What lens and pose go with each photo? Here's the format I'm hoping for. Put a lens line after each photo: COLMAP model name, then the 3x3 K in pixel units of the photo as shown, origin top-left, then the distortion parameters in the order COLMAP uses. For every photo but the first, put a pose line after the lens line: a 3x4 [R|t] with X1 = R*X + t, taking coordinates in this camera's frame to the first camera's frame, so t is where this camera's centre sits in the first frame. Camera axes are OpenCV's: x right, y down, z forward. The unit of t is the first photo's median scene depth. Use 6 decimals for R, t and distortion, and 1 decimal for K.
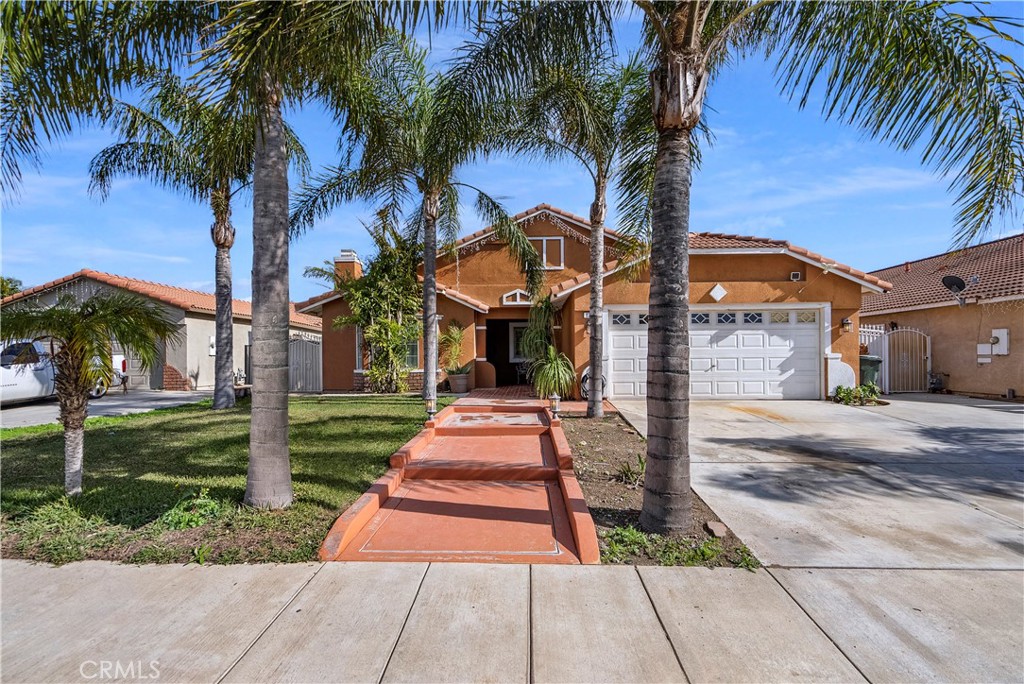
lens RADIAL K [[477.8, 0, 514.8], [0, 477.8, 359.6], [0, 0, 1]] dist [-0.008575, 0.000174]
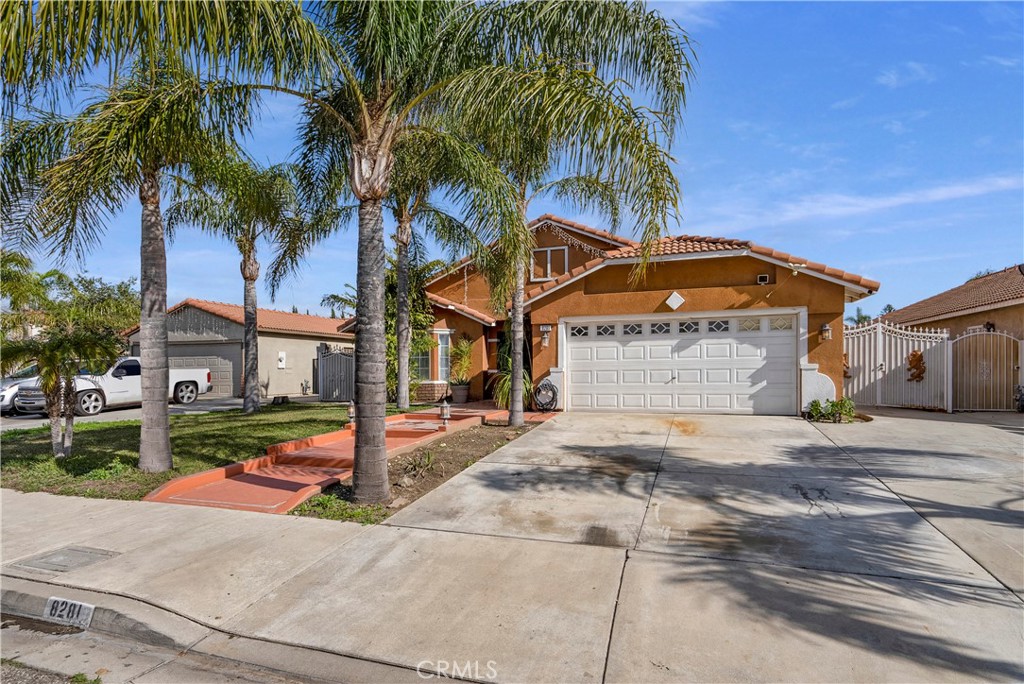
lens RADIAL K [[533.7, 0, 512.3], [0, 533.7, 374.6], [0, 0, 1]] dist [0.001794, -0.000225]
pose [[0.957319, -0.001089, -0.289031, 0.399424], [0.003443, 0.999965, 0.007634, -0.002232], [0.289013, -0.008304, 0.957289, -0.107902]]
